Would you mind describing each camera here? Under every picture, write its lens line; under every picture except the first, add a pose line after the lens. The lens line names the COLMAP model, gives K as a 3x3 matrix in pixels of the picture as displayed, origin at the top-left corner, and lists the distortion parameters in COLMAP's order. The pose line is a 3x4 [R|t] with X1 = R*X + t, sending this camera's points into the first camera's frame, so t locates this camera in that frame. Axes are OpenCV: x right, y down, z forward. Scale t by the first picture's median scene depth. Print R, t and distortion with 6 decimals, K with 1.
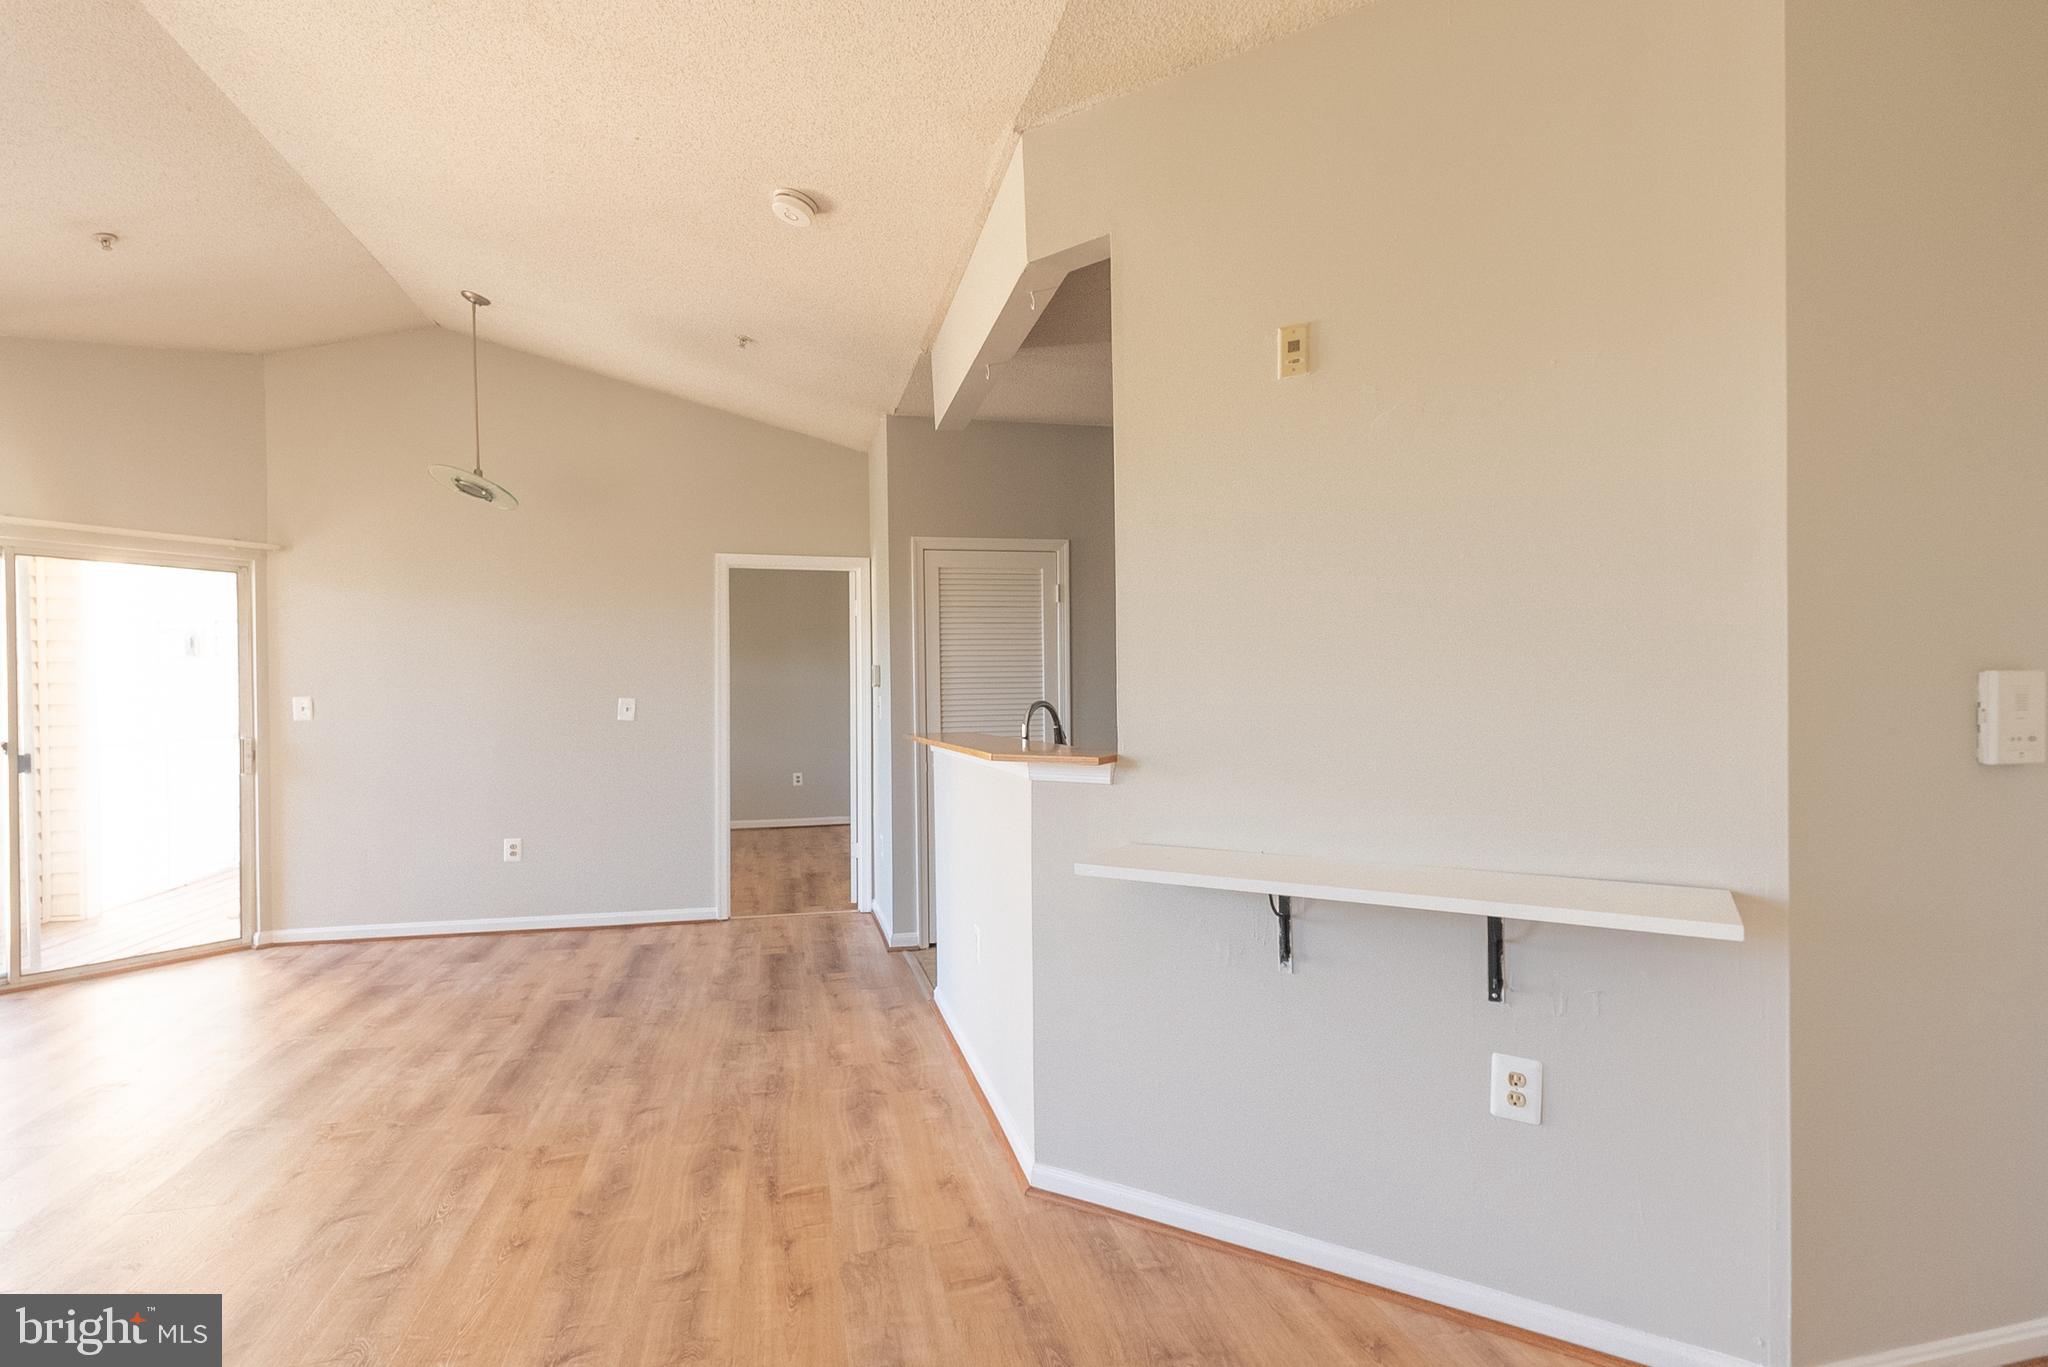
lens RADIAL K [[980.4, 0, 1000.5], [0, 980.4, 688.7], [0, 0, 1]] dist [-0.001447, -0.000346]
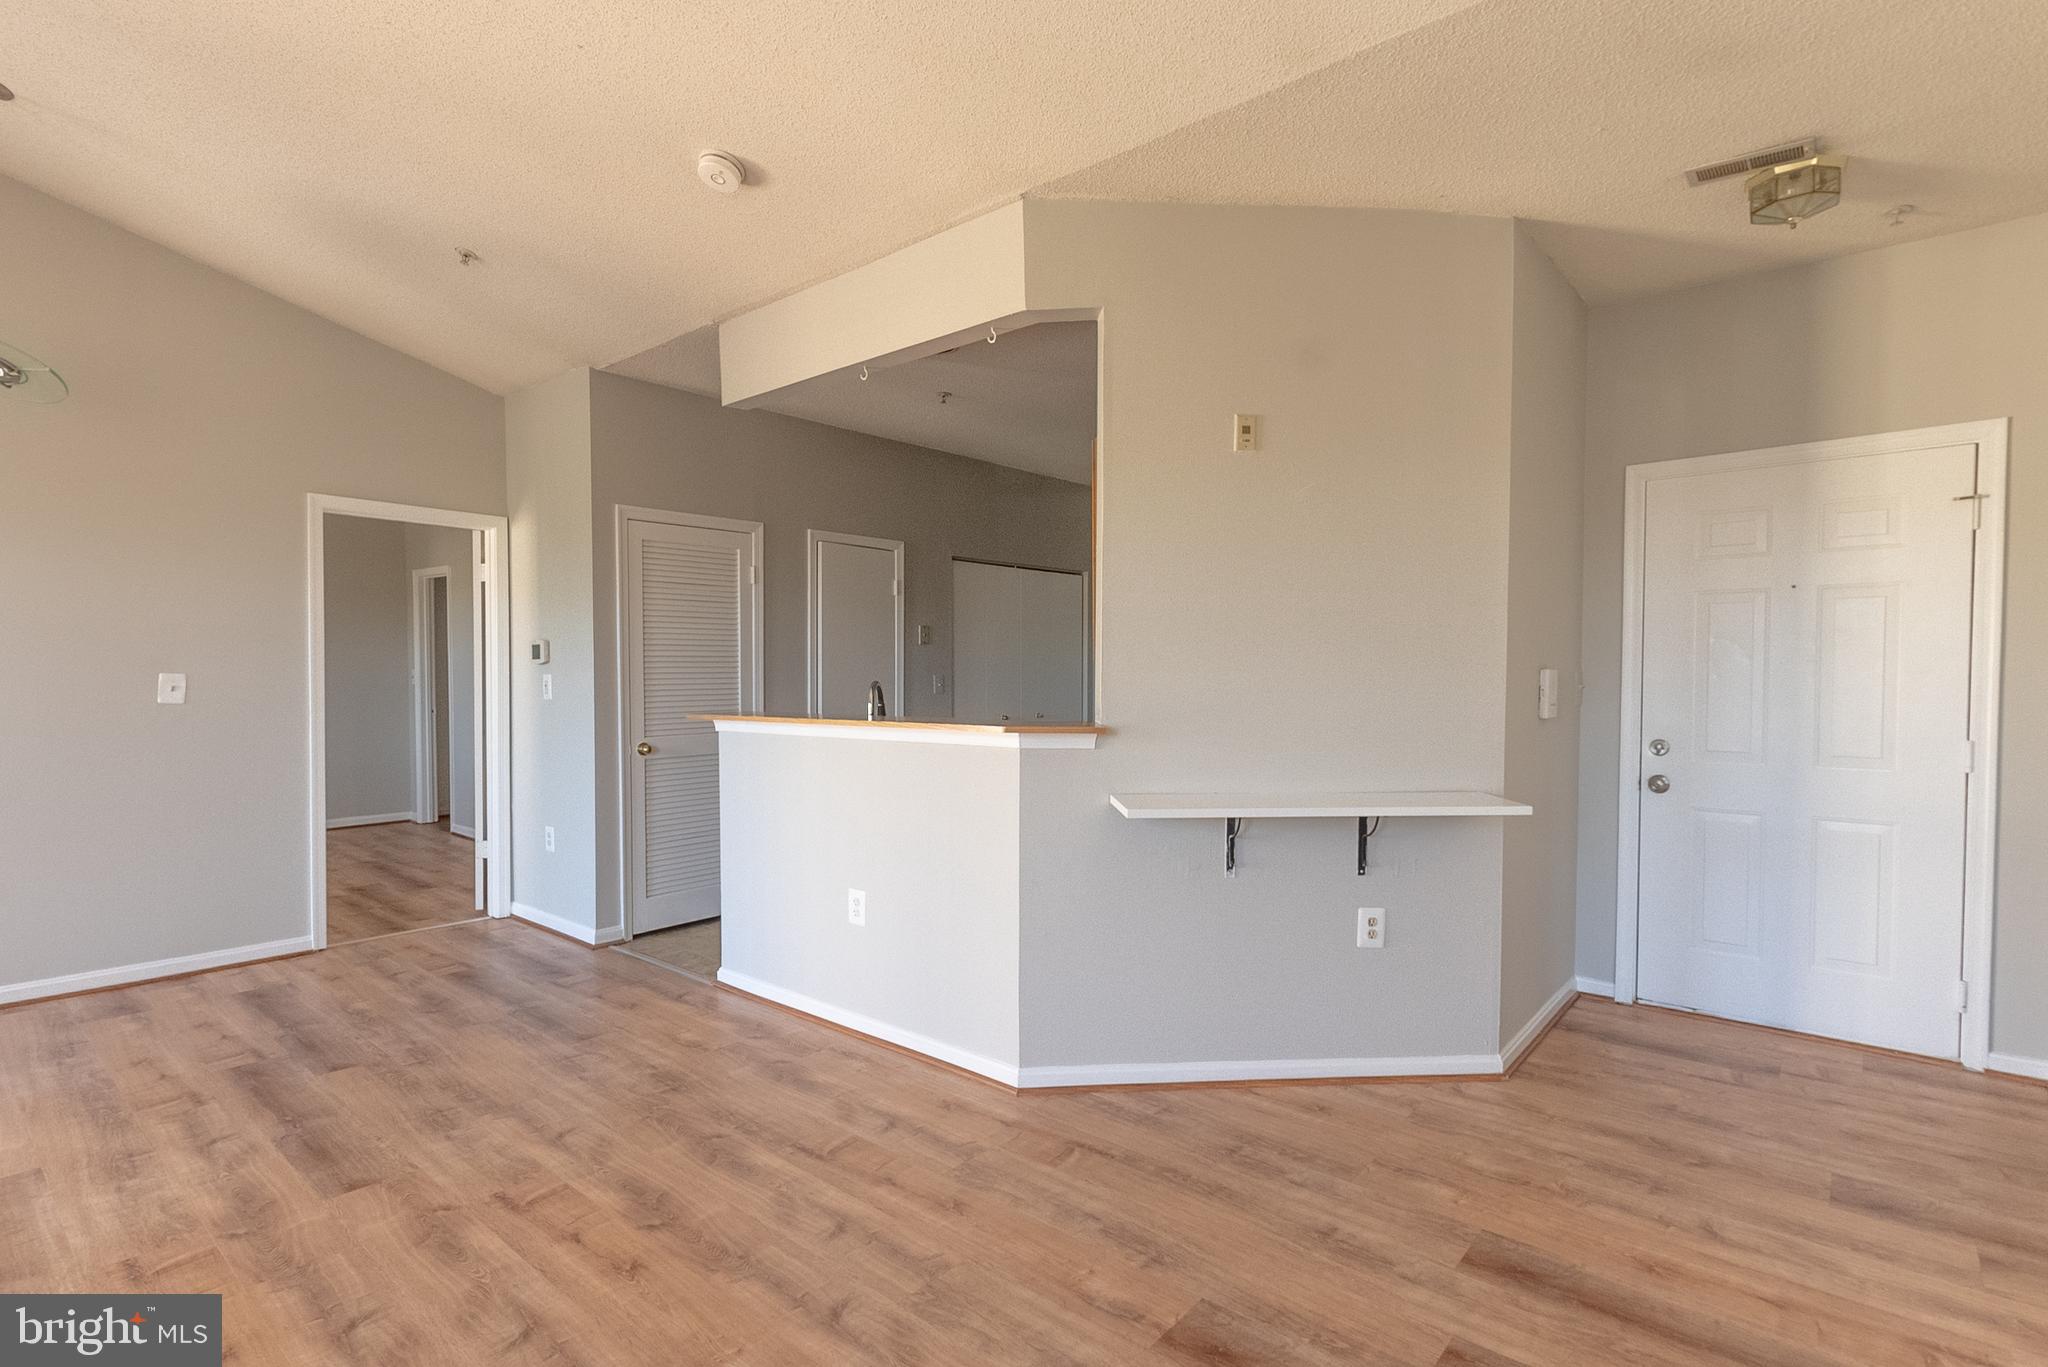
lens RADIAL K [[980.4, 0, 1000.5], [0, 980.4, 688.7], [0, 0, 1]] dist [-0.001447, -0.000346]
pose [[0.811703, 0.000991, 0.584069, -0.506659], [-0.012937, 0.999784, 0.016282, 0.001195], [-0.583927, -0.020772, 0.811540, 0.039131]]
